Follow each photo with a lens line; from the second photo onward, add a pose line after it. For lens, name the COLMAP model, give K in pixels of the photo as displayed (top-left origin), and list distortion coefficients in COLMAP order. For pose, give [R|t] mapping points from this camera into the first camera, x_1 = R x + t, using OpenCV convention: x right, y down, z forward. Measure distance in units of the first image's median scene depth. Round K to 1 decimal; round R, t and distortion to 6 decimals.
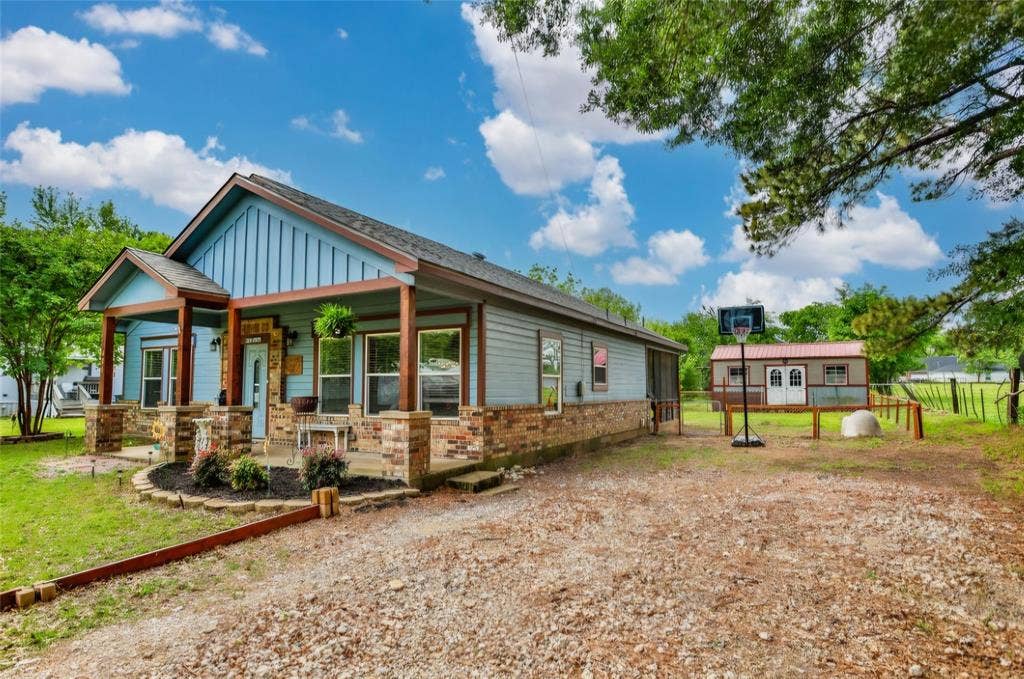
lens RADIAL K [[530.2, 0, 513.2], [0, 530.2, 339.3], [0, 0, 1]] dist [-0.000281, 0.000106]
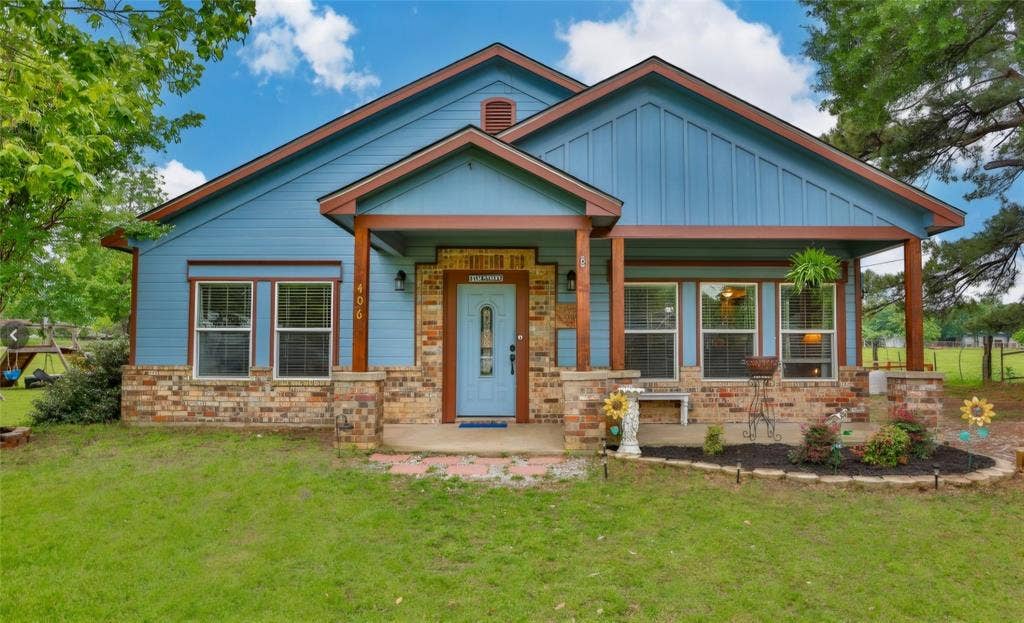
lens RADIAL K [[609.4, 0, 522.1], [0, 609.4, 314.2], [0, 0, 1]] dist [-0.036914, -0.000962]
pose [[0.869652, 0.032547, 0.492591, -0.898050], [-0.049633, 0.998533, 0.021649, 0.030826], [-0.491164, -0.043276, 0.869992, 0.282785]]
